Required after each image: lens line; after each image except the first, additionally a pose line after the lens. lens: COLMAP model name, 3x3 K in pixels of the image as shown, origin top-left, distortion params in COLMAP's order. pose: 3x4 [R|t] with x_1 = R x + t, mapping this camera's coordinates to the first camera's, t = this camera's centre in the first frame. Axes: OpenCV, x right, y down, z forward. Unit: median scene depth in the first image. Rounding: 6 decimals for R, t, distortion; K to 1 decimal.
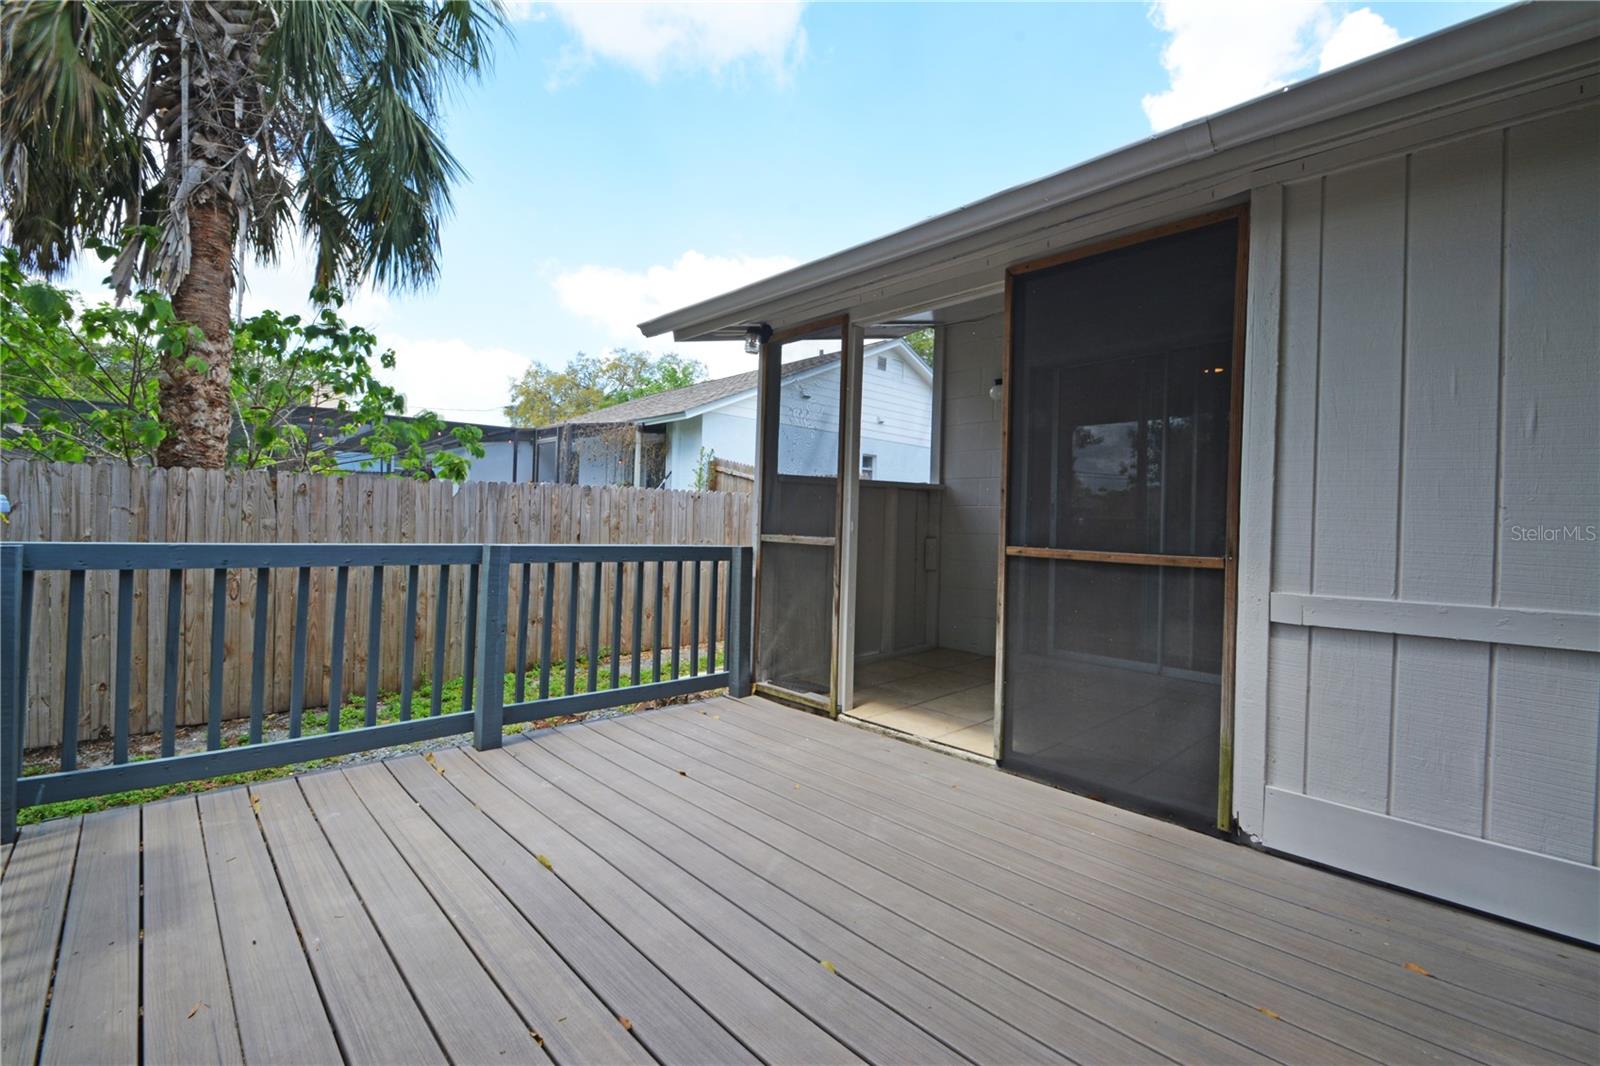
lens RADIAL K [[702.2, 0, 791.9], [0, 702.2, 527.5], [0, 0, 1]] dist [0.016783, -0.018087]
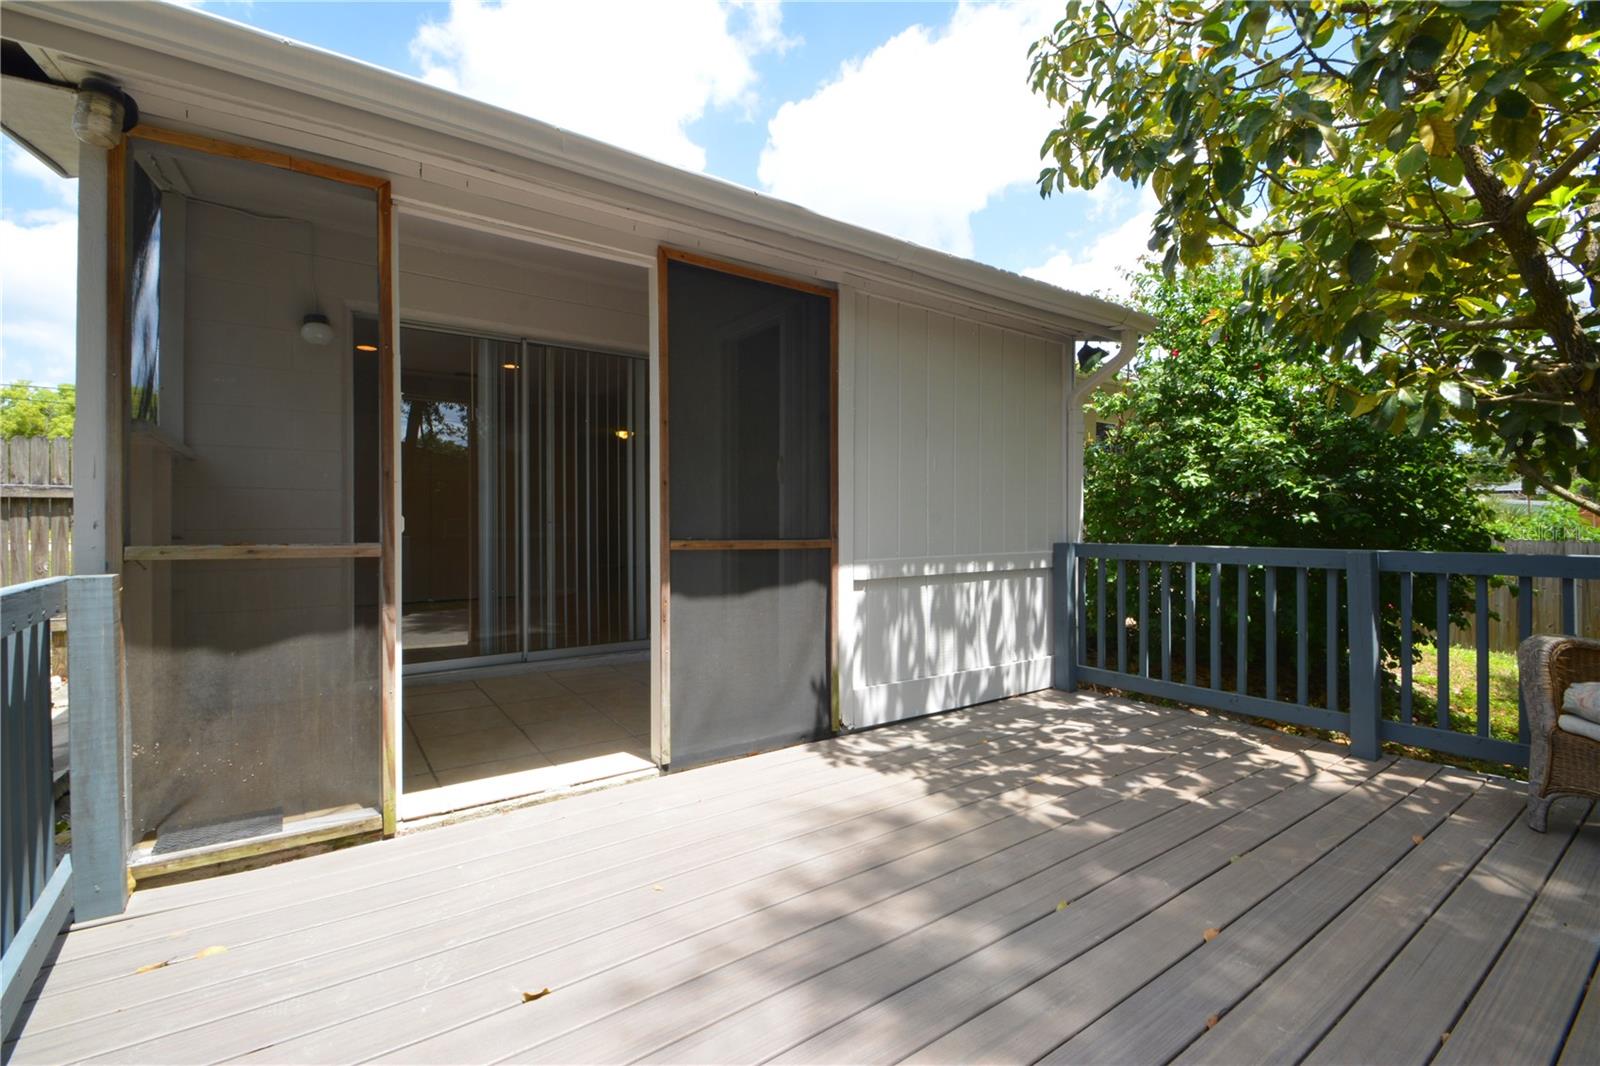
lens RADIAL K [[702.2, 0, 791.9], [0, 702.2, 527.5], [0, 0, 1]] dist [0.016783, -0.018087]
pose [[0.137257, -0.035549, 0.989897, -0.570277], [0.005584, 0.999368, 0.035115, -0.022382], [-0.990520, 0.000708, 0.137369, 0.645125]]
